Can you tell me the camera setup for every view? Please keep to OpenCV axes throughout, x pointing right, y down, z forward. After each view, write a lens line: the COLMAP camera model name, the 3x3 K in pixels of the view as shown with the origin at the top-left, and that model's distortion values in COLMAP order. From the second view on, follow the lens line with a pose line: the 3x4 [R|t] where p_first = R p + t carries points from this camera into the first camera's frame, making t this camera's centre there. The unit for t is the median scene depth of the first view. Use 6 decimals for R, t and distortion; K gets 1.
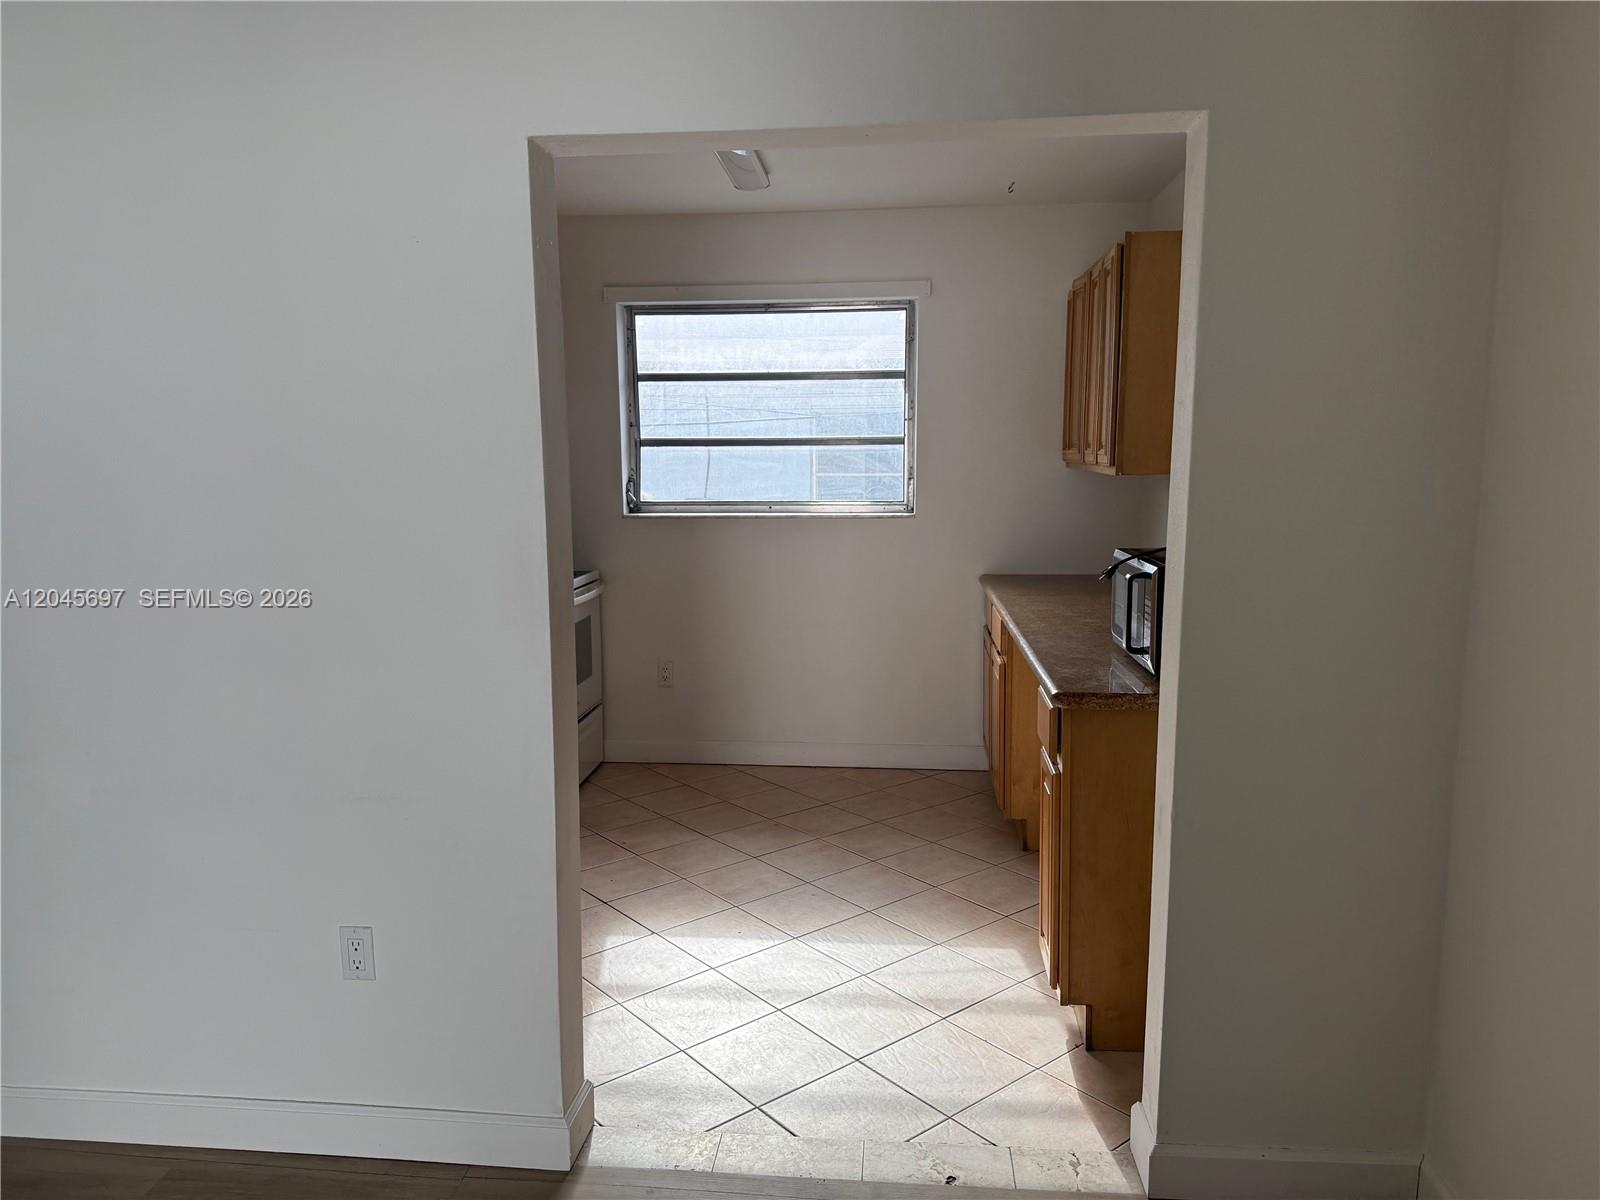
lens RADIAL K [[1109.1, 0, 800.0], [0, 1109.1, 600.0], [0, 0, 1]] dist [0.105157, -0.143285]
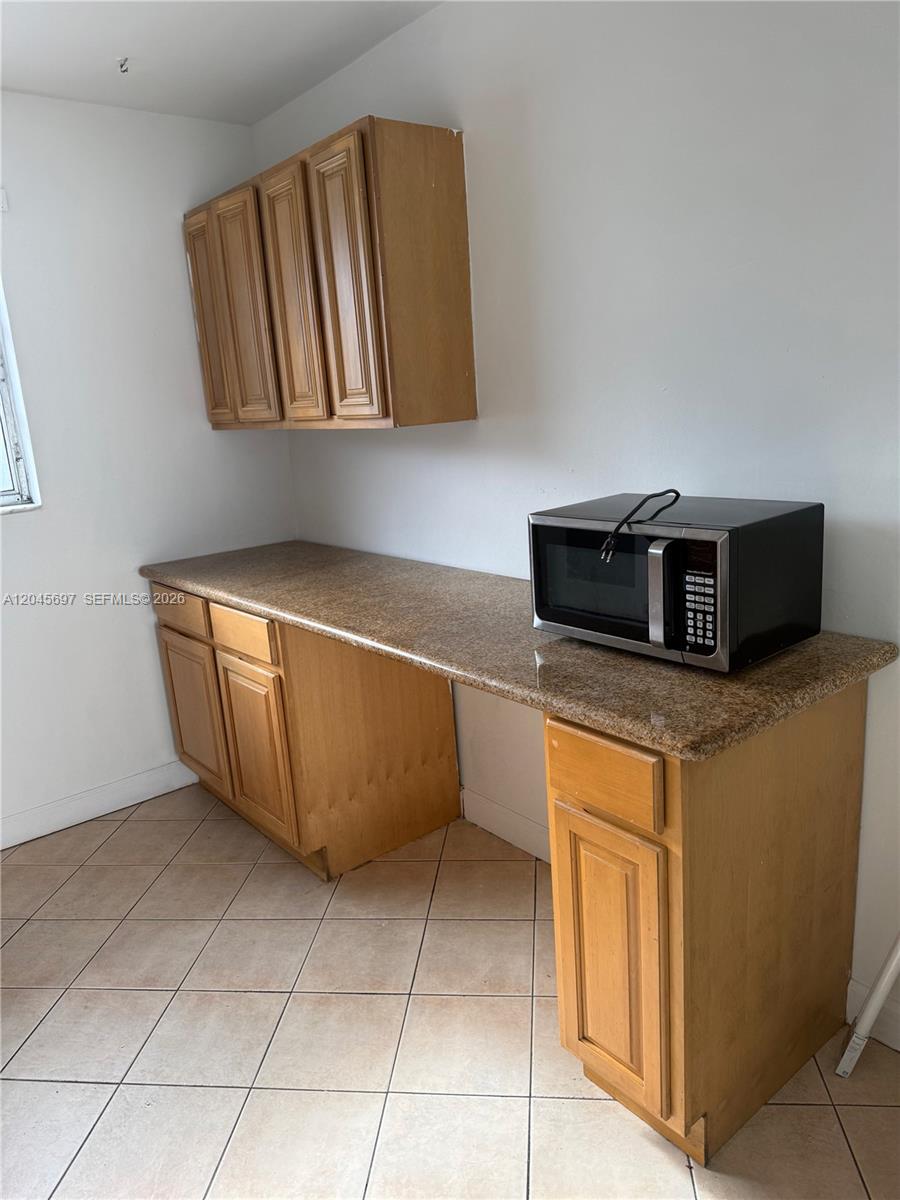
lens RADIAL K [[836.2, 0, 450.0], [0, 836.2, 600.0], [0, 0, 1]] dist [0.040177, -0.081149]
pose [[0.707763, -0.209088, 0.674799, -0.109244], [0.156948, 0.977864, 0.138378, -0.054015], [-0.688795, 0.007969, 0.724913, 0.426298]]
